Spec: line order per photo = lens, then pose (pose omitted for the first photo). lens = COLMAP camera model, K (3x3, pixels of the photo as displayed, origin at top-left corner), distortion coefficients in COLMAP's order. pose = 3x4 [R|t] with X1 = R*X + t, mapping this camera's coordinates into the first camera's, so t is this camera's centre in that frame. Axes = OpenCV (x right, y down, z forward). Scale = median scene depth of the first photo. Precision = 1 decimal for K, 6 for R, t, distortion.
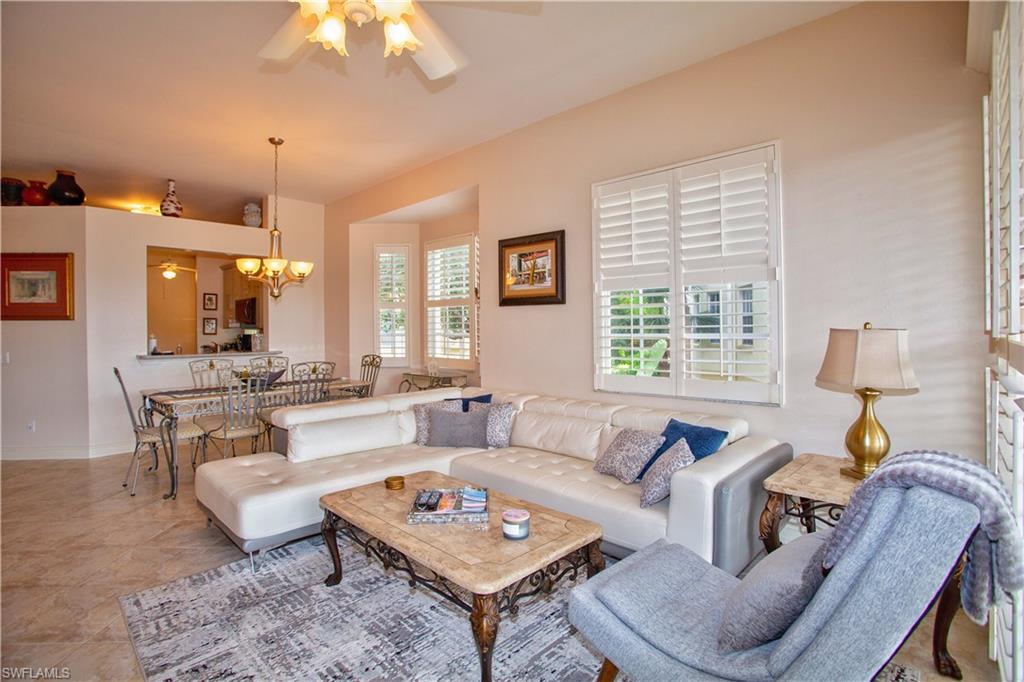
lens RADIAL K [[496.5, 0, 515.4], [0, 496.5, 335.9], [0, 0, 1]] dist [-0.064997, 0.026241]
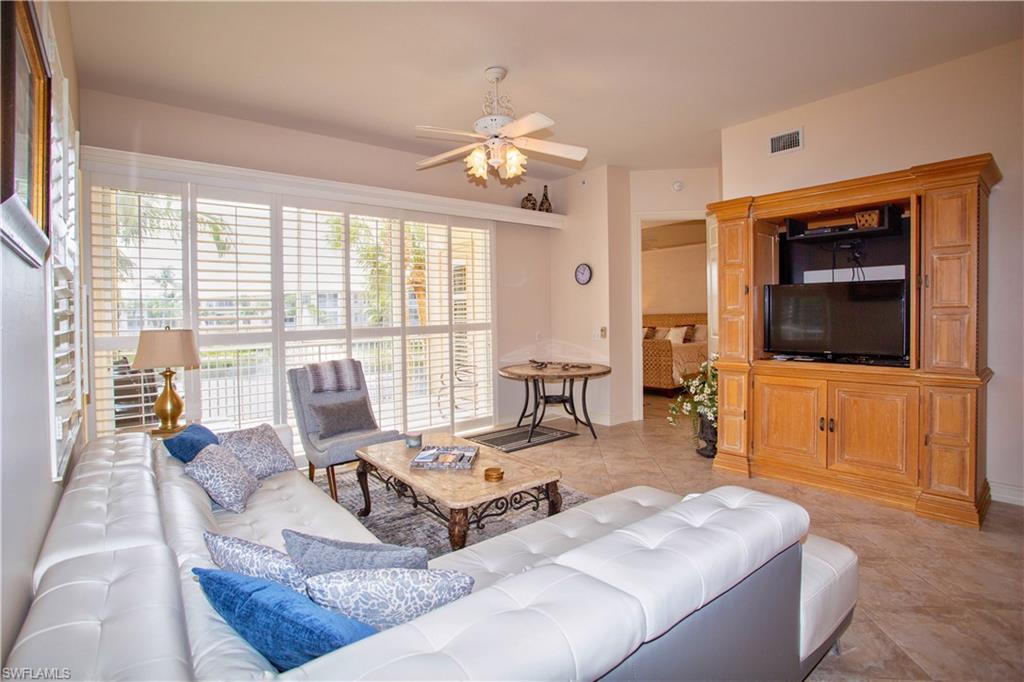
lens RADIAL K [[491.5, 0, 515.3], [0, 491.5, 311.9], [0, 0, 1]] dist [-0.022414, 0.000999]
pose [[-0.992939, 0.032049, 0.114212, -0.259366], [0.032985, 0.999436, 0.006310, -0.022808], [-0.113946, 0.010032, -0.993436, 1.249629]]
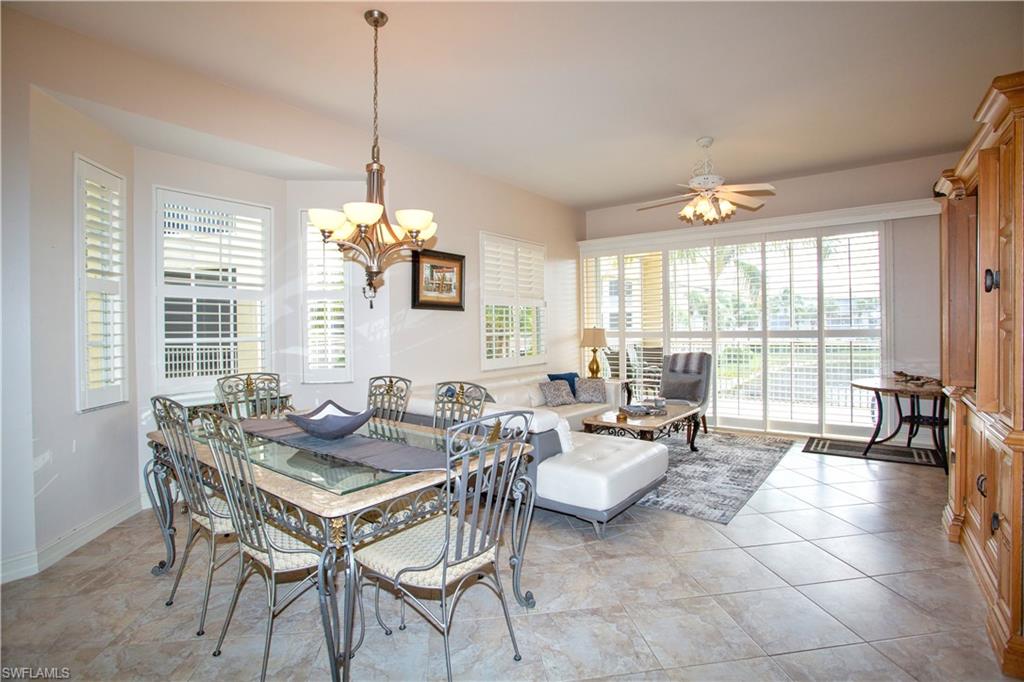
lens RADIAL K [[503.5, 0, 508.0], [0, 503.5, 328.3], [0, 0, 1]] dist [-0.090667, 0.061560]
pose [[-0.102683, 0.007152, 0.994688, -1.217486], [0.025578, 0.999662, -0.004548, -0.008192], [-0.994385, 0.024975, -0.102832, 0.985515]]
